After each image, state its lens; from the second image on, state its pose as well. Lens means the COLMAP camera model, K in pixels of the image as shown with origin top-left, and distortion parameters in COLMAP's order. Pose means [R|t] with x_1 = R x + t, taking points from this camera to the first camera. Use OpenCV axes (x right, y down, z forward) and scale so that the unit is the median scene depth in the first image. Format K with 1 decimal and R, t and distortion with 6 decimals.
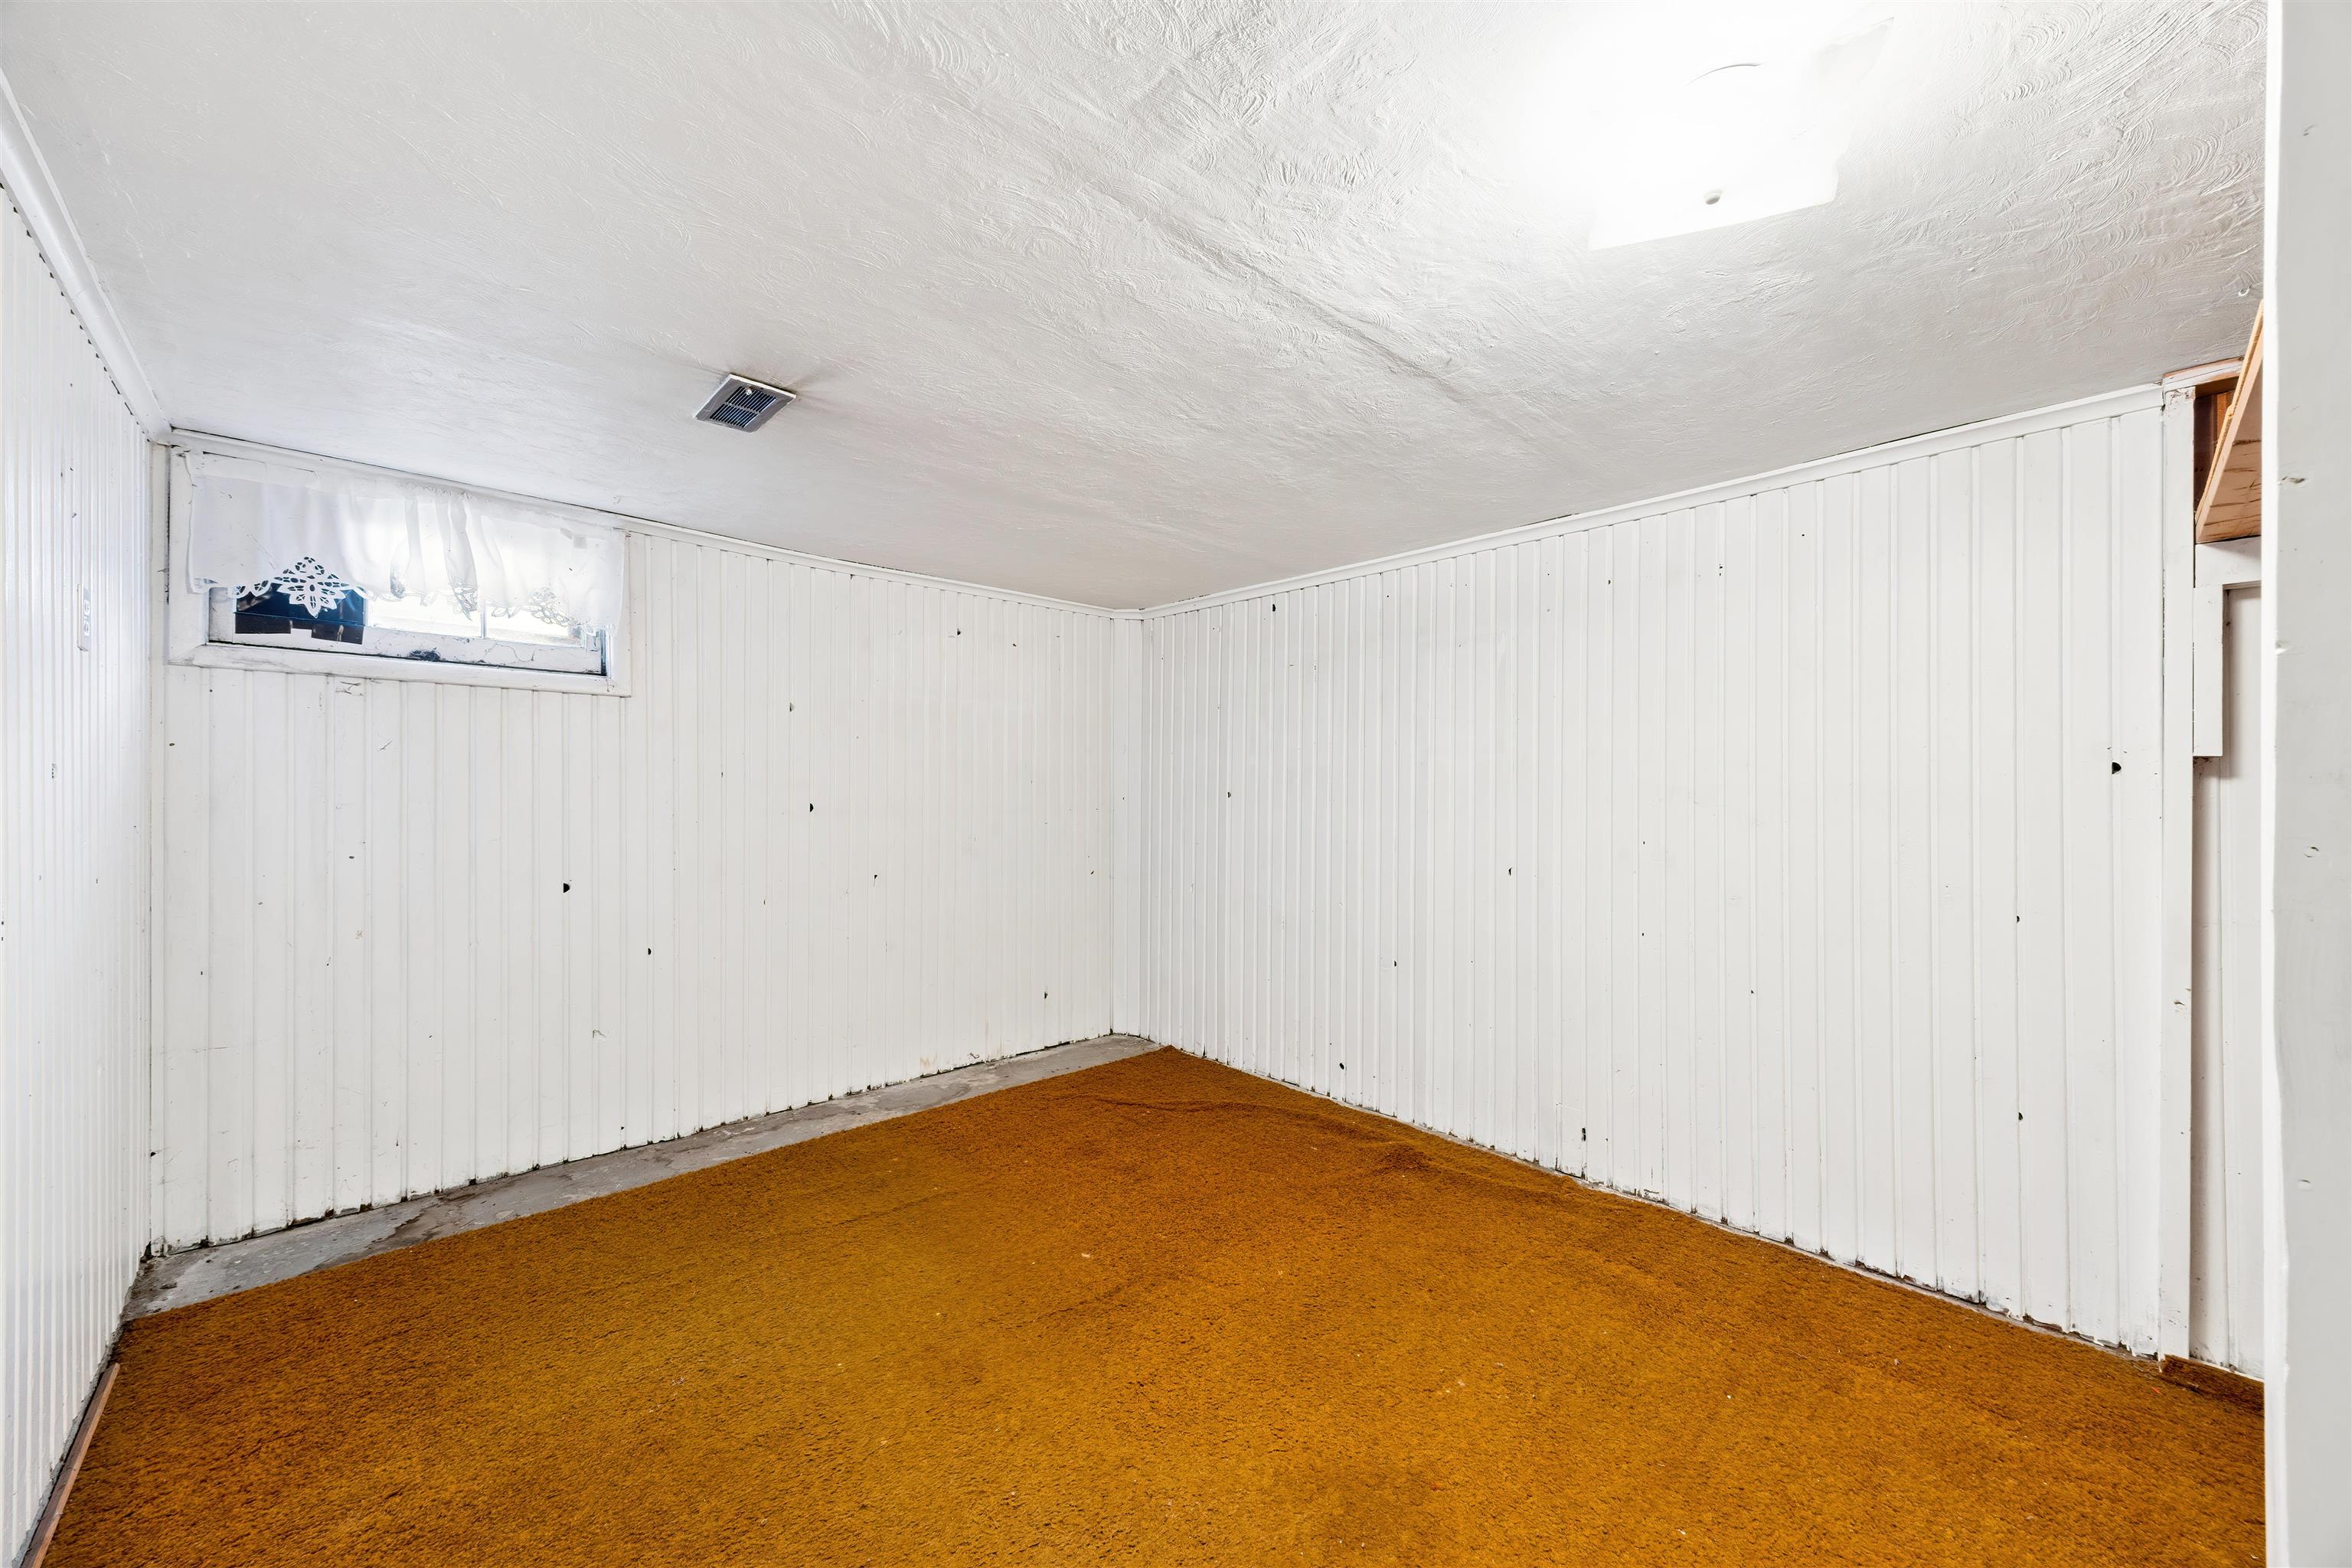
lens RADIAL K [[908.6, 0, 1186.1], [0, 908.6, 790.0], [0, 0, 1]] dist [0.002964, -0.000049]
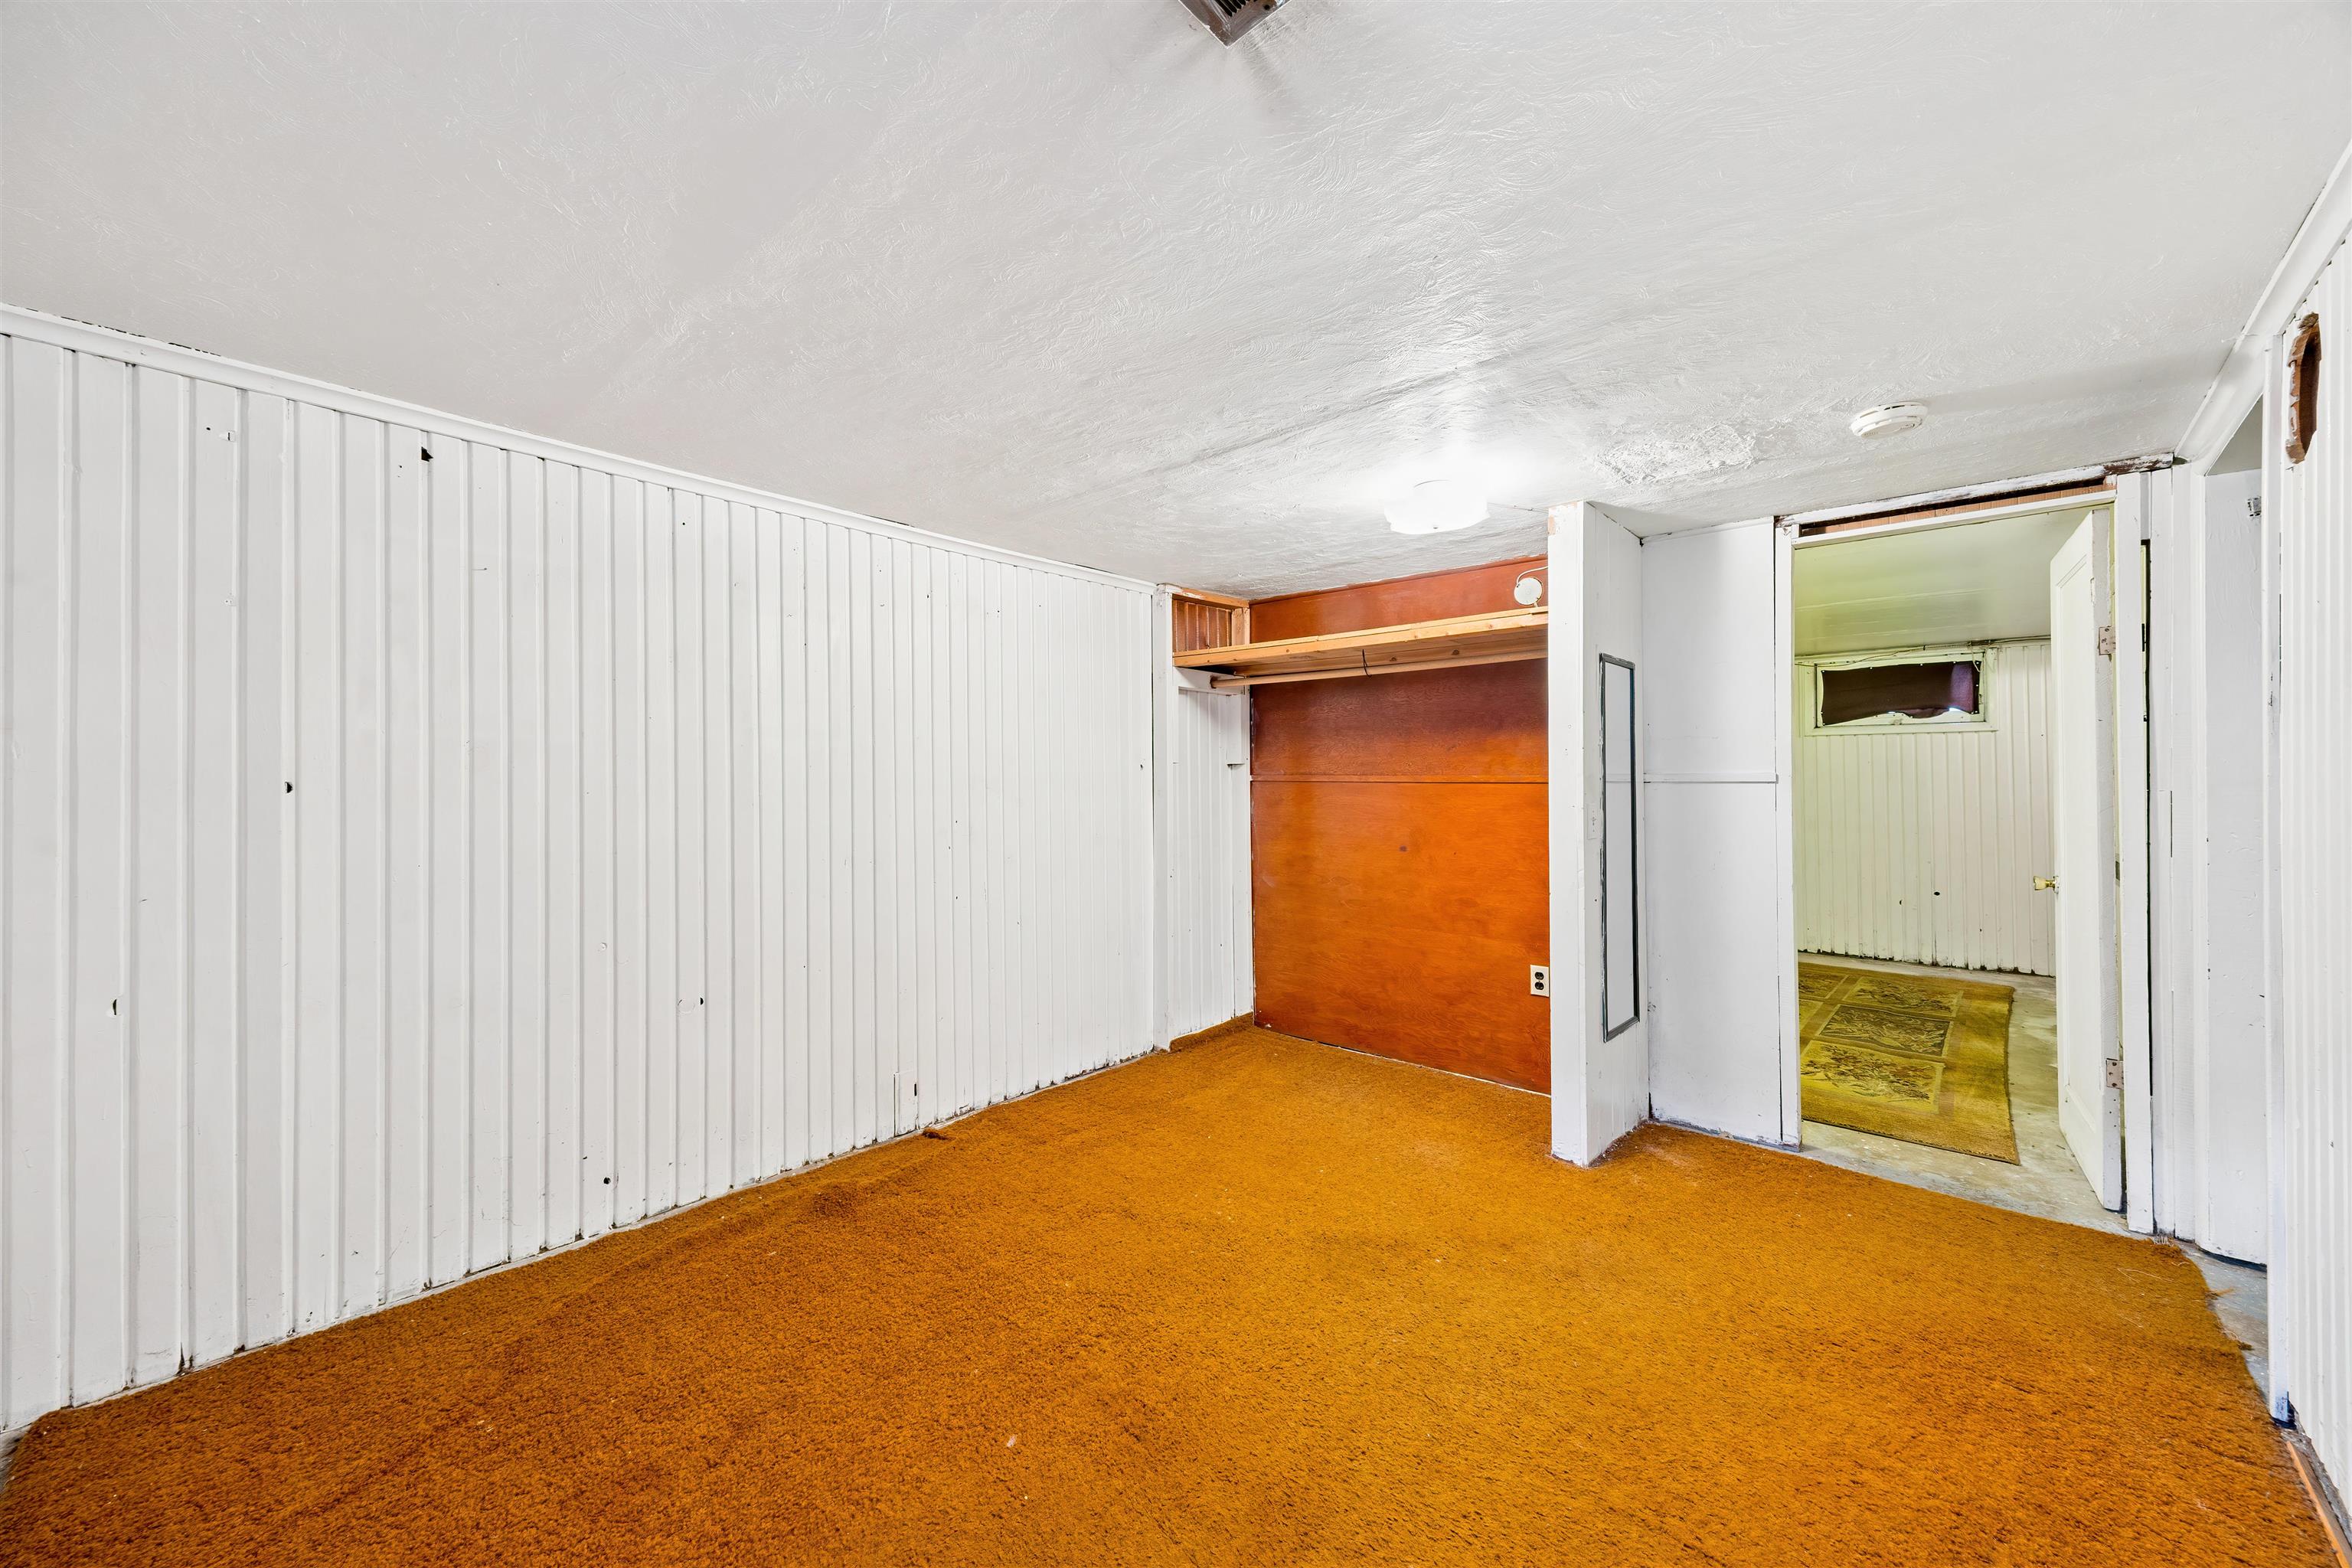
lens RADIAL K [[908.6, 0, 1177.3], [0, 908.6, 776.7], [0, 0, 1]] dist [0.002964, -0.000049]
pose [[-0.113731, 0.002836, 0.993507, -0.656898], [-0.001572, 0.999994, -0.003034, 0.000663], [-0.993510, -0.001906, -0.113726, 0.761608]]
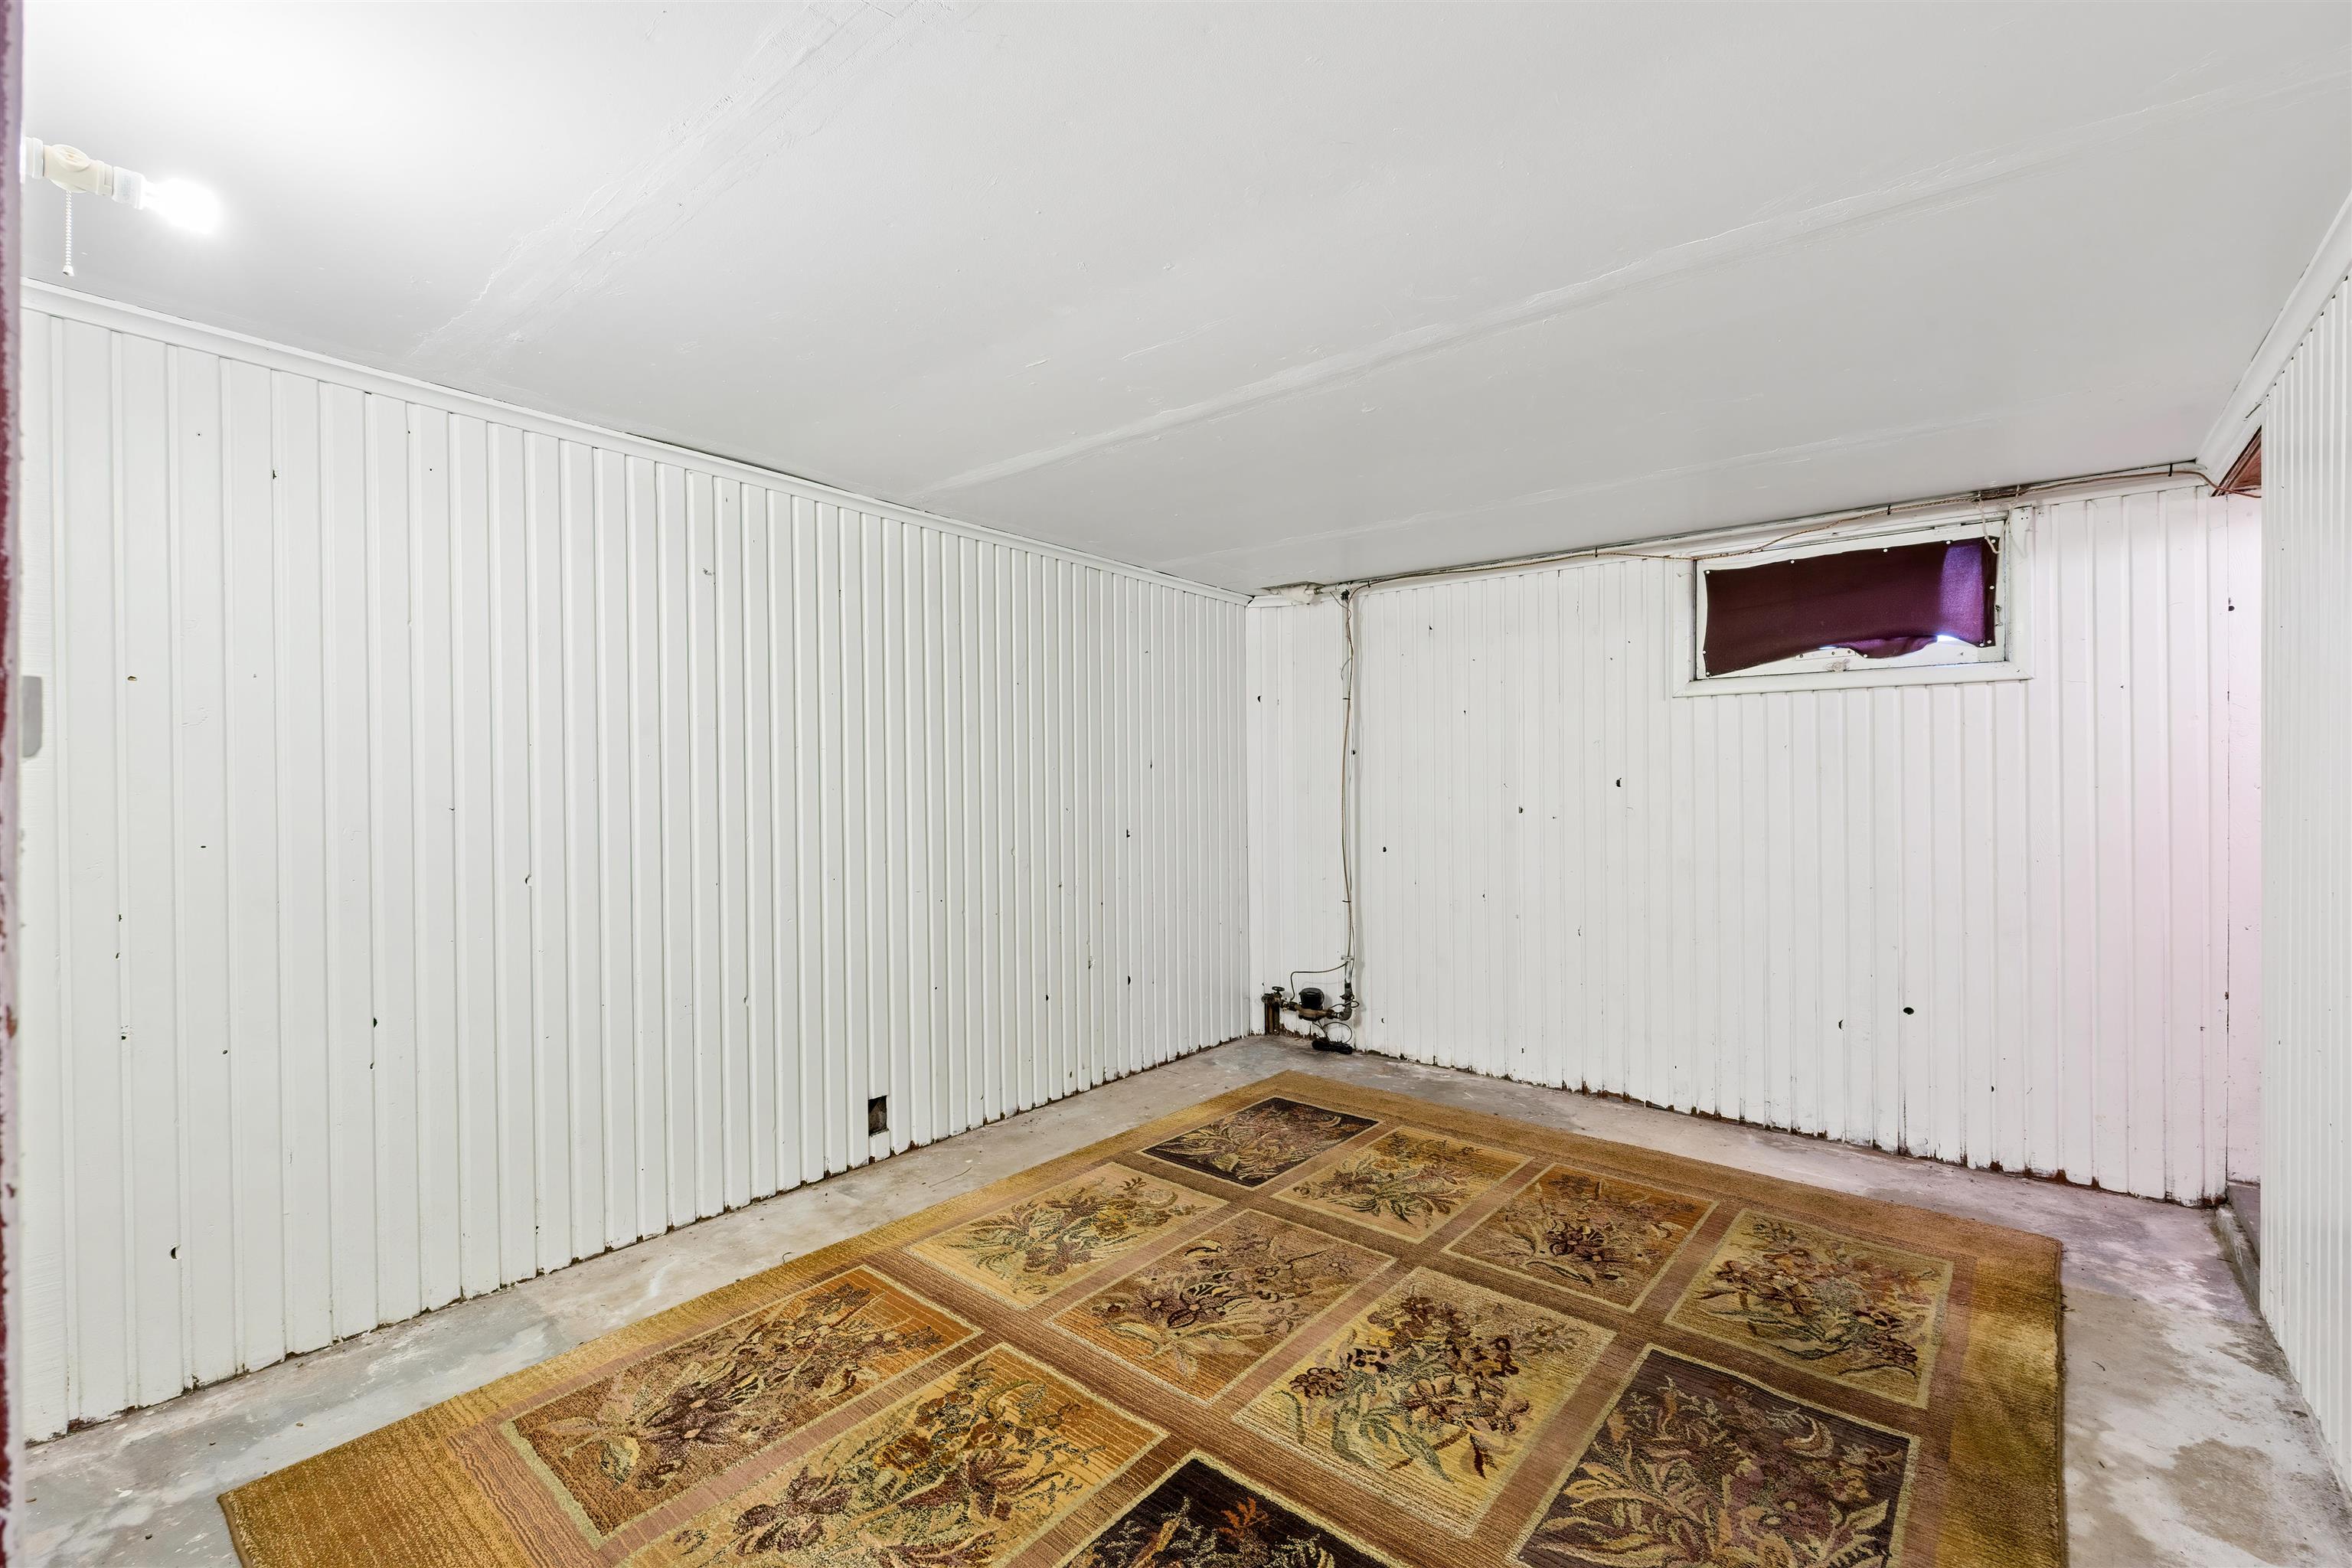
lens RADIAL K [[1000.3, 0, 1182.3], [0, 1000.3, 784.8], [0, 0, 1]] dist [-0.004638, -0.000271]
pose [[-0.153828, -0.008679, 0.988059, -0.323953], [-0.004369, 0.999958, 0.008103, -0.000761], [-0.988088, -0.003070, -0.153860, 0.394384]]
